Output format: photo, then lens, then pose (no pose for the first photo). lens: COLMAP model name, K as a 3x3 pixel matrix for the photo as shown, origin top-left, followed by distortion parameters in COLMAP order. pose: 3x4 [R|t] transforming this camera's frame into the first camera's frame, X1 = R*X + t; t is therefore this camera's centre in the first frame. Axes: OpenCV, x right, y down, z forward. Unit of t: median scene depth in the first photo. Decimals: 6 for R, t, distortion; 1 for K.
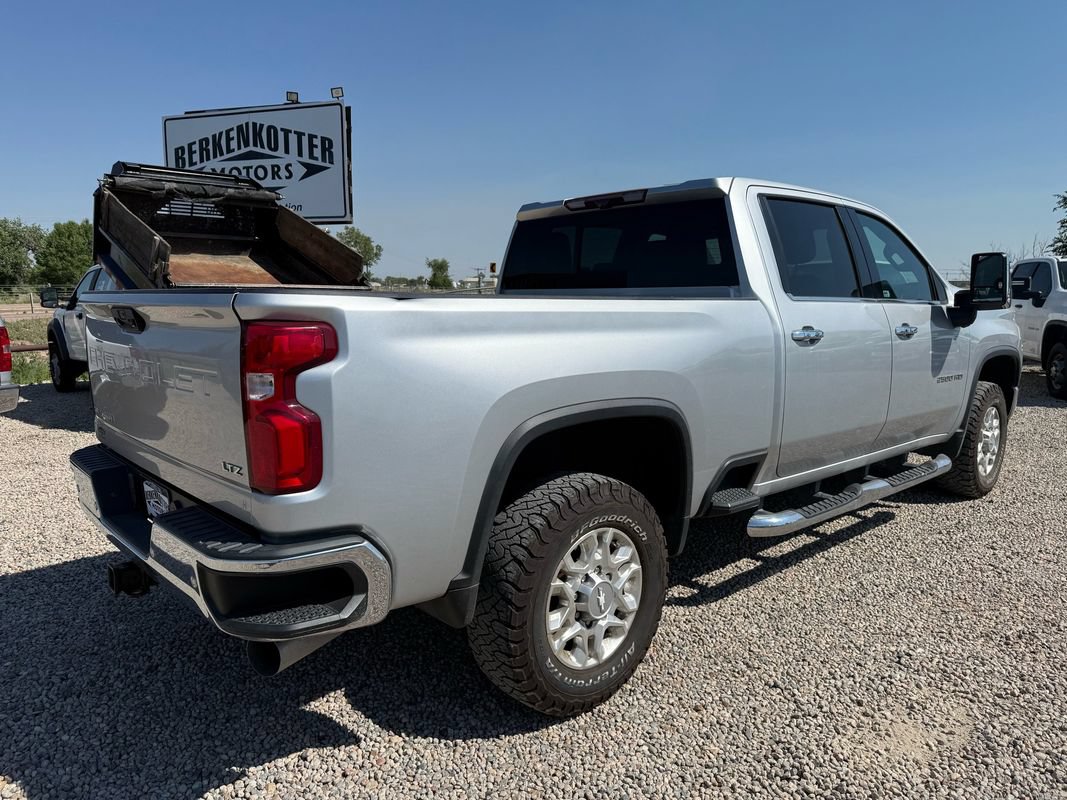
lens RADIAL K [[770.0, 0, 538.0], [0, 770.0, 393.8], [0, 0, 1]] dist [0.019455, -0.024567]
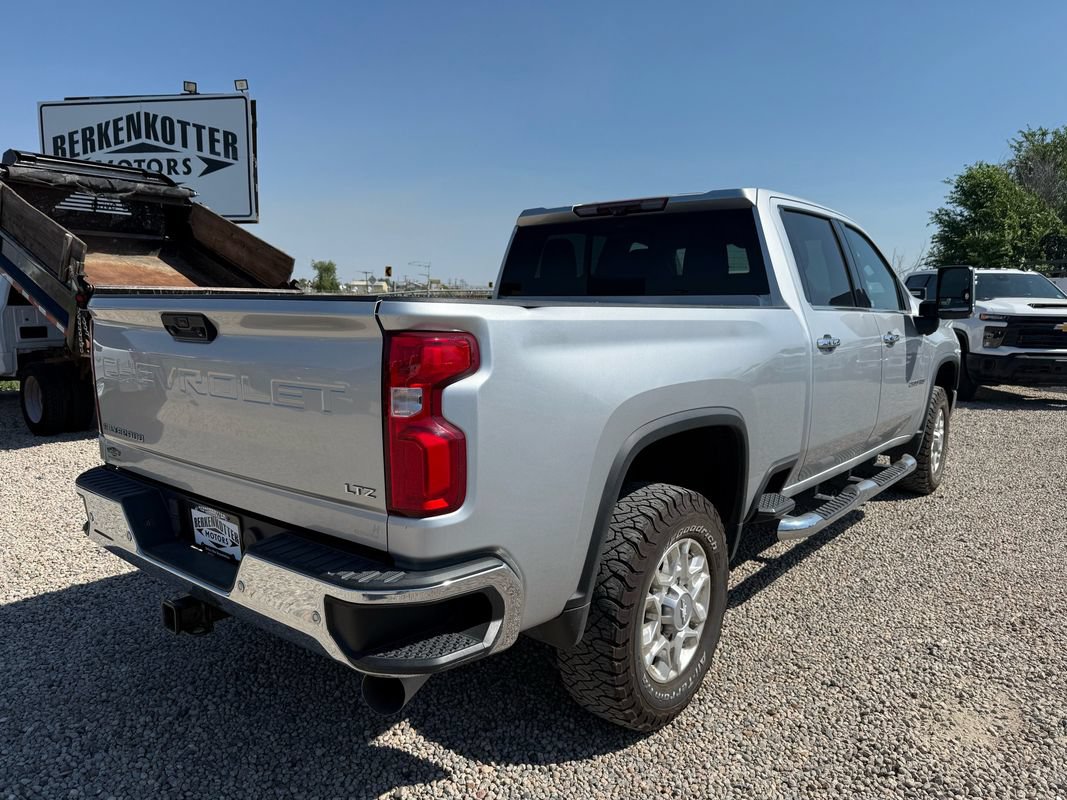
lens RADIAL K [[770.0, 0, 542.2], [0, 770.0, 401.0], [0, 0, 1]] dist [0.019455, -0.024567]
pose [[0.987959, -0.012915, 0.154175, -0.205921], [0.012567, 0.999916, 0.003228, -0.007105], [-0.154204, -0.001252, 0.988038, 0.038894]]
